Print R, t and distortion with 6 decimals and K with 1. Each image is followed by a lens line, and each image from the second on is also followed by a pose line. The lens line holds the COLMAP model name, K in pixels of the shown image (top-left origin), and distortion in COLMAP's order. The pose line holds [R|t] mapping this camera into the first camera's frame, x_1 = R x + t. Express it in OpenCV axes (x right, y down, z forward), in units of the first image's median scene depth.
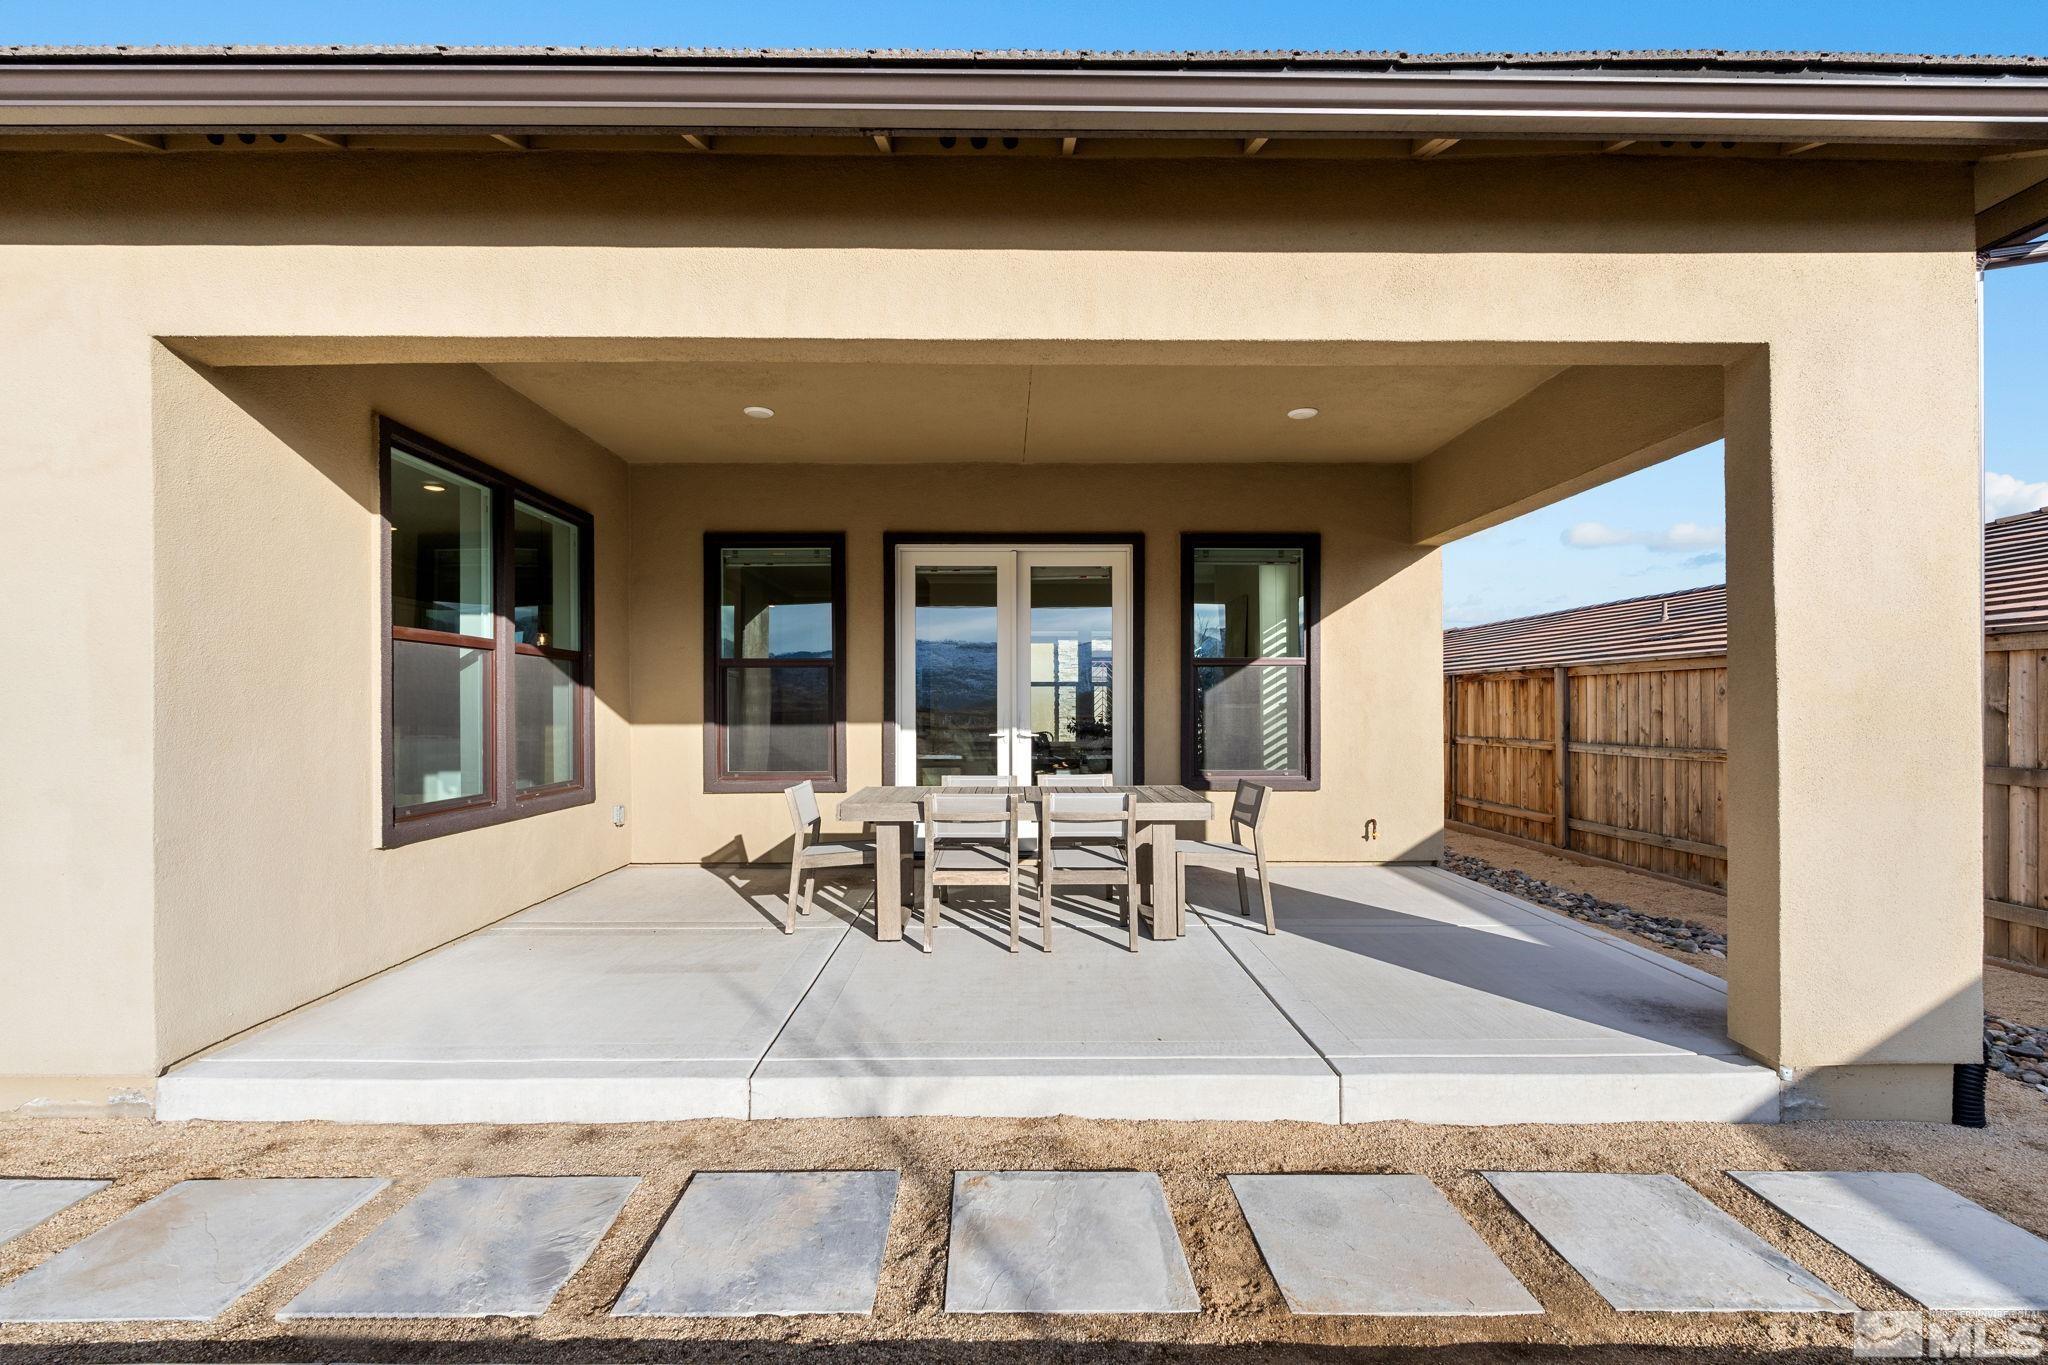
lens RADIAL K [[899.5, 0, 1023.3], [0, 899.5, 685.8], [0, 0, 1]] dist [-0.001339, 0.000122]
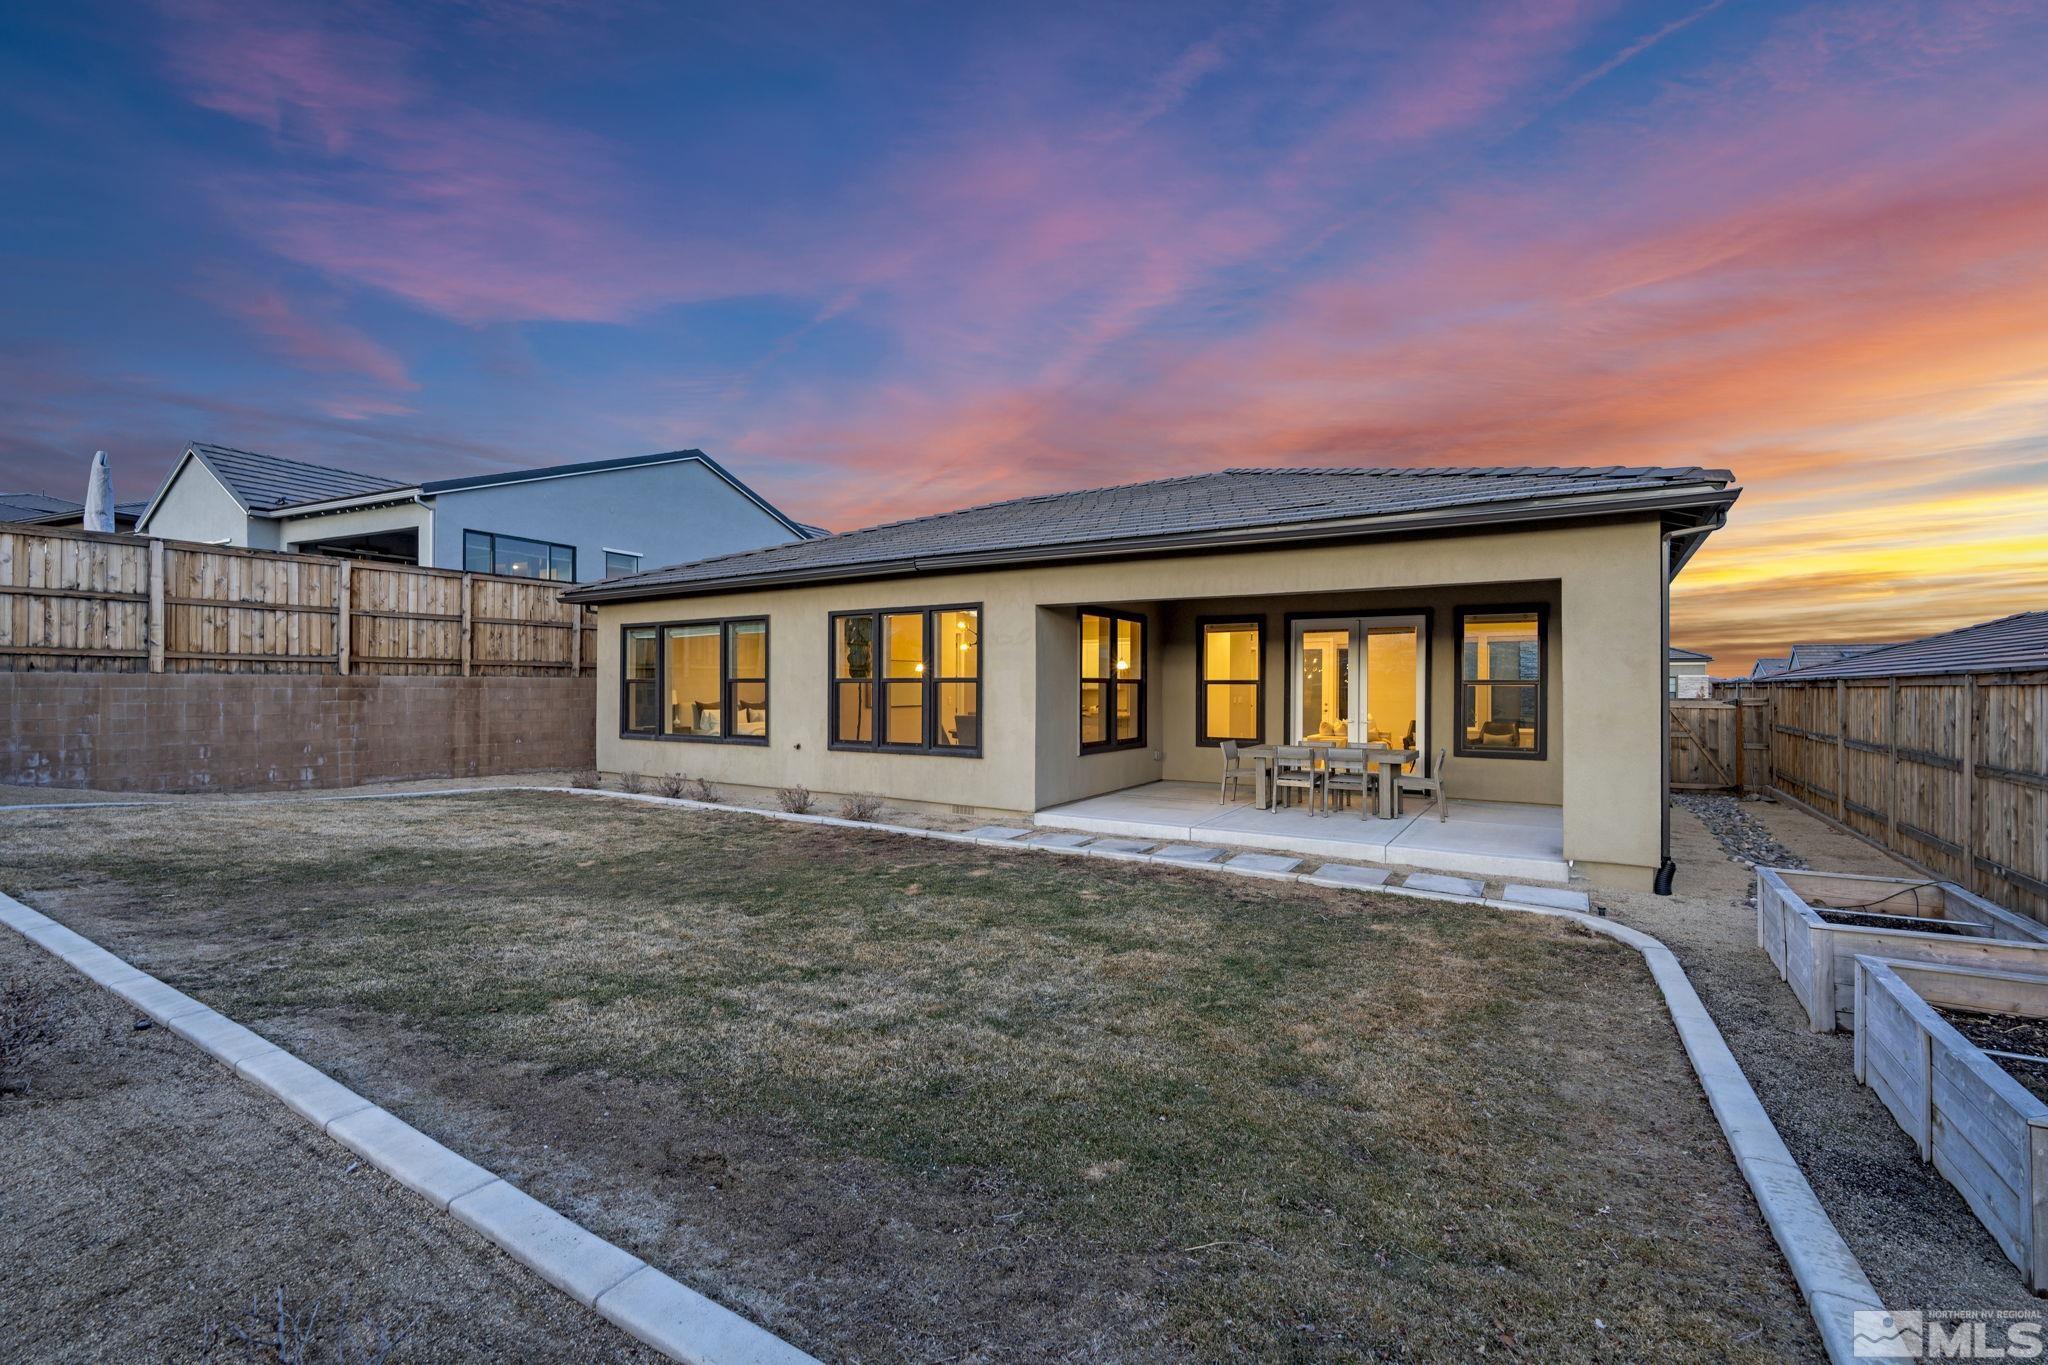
lens RADIAL K [[899.5, 0, 1023.3], [0, 899.5, 685.8], [0, 0, 1]] dist [-0.001339, 0.000122]
pose [[0.834519, 0.000693, -0.550978, 0.950905], [0.012112, 0.999734, 0.019603, -0.139317], [0.550845, -0.023033, 0.834289, -1.949475]]
